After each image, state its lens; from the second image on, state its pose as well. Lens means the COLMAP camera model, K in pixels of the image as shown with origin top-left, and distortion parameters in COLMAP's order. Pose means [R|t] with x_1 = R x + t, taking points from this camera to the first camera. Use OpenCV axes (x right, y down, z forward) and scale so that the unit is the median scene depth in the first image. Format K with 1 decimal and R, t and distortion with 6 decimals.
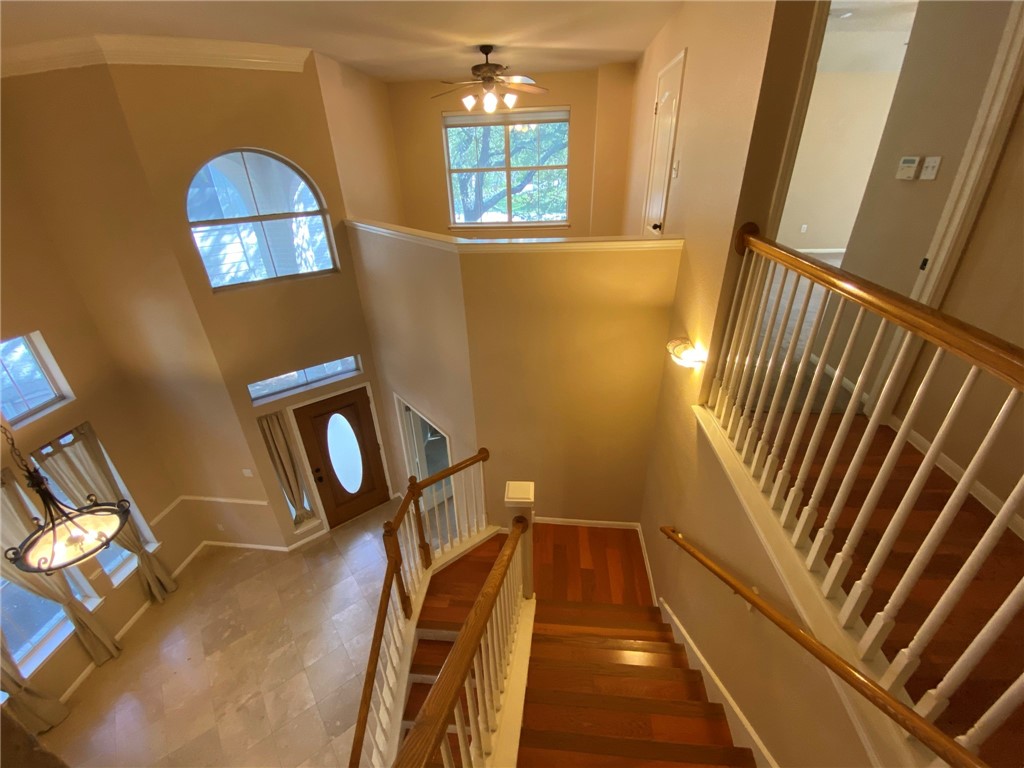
lens RADIAL K [[426.8, 0, 512.0], [0, 426.8, 384.0], [0, 0, 1]] dist [0.022404, -0.020220]
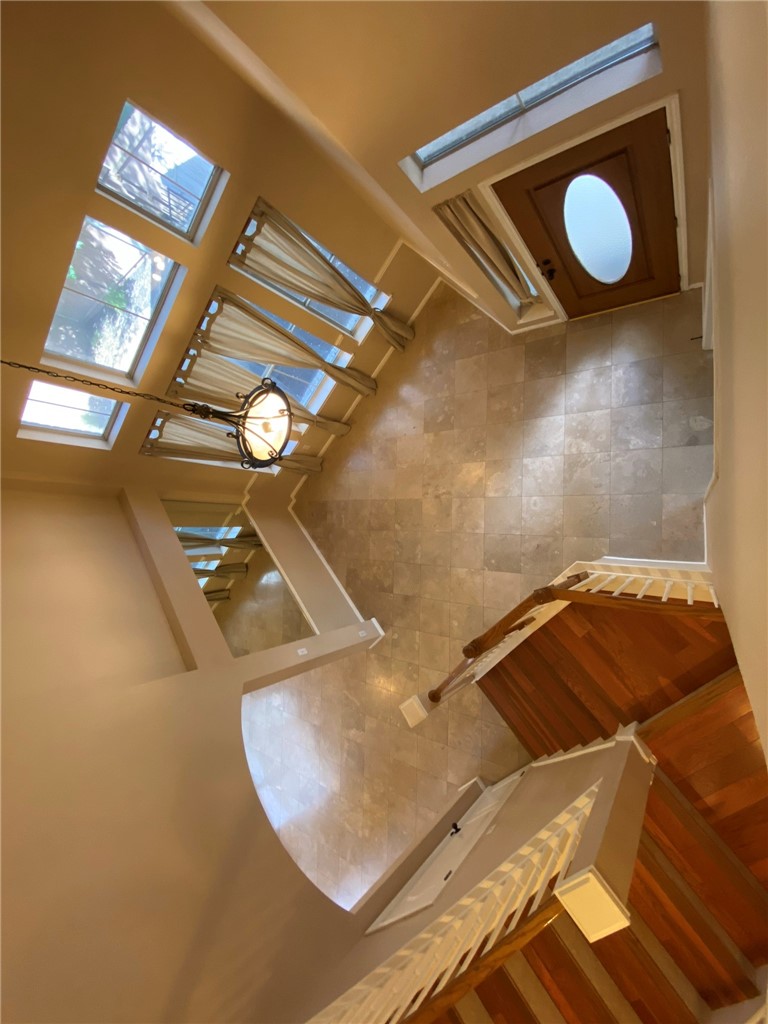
lens RADIAL K [[426.8, 0, 384.0], [0, 426.8, 512.0], [0, 0, 1]] dist [0.022404, -0.020220]
pose [[0.631380, 0.624503, -0.459734, -0.118168], [0.254660, 0.392989, 0.883577, -0.273910], [0.732466, -0.674949, 0.089090, 0.612837]]
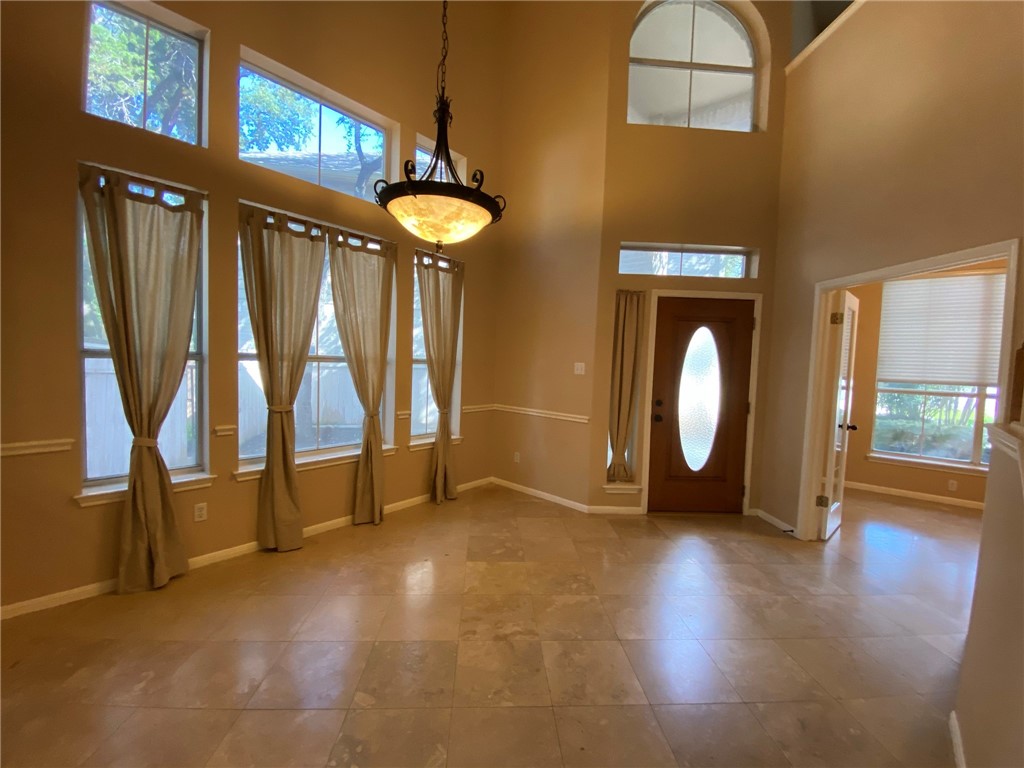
lens RADIAL K [[415.5, 0, 507.0], [0, 415.5, 382.6], [0, 0, 1]] dist [0.022344, -0.017968]
pose [[0.812074, 0.084740, -0.577369, -0.297952], [-0.323519, 0.888809, -0.324584, 0.526141], [0.485665, 0.450376, 0.749194, 0.400973]]
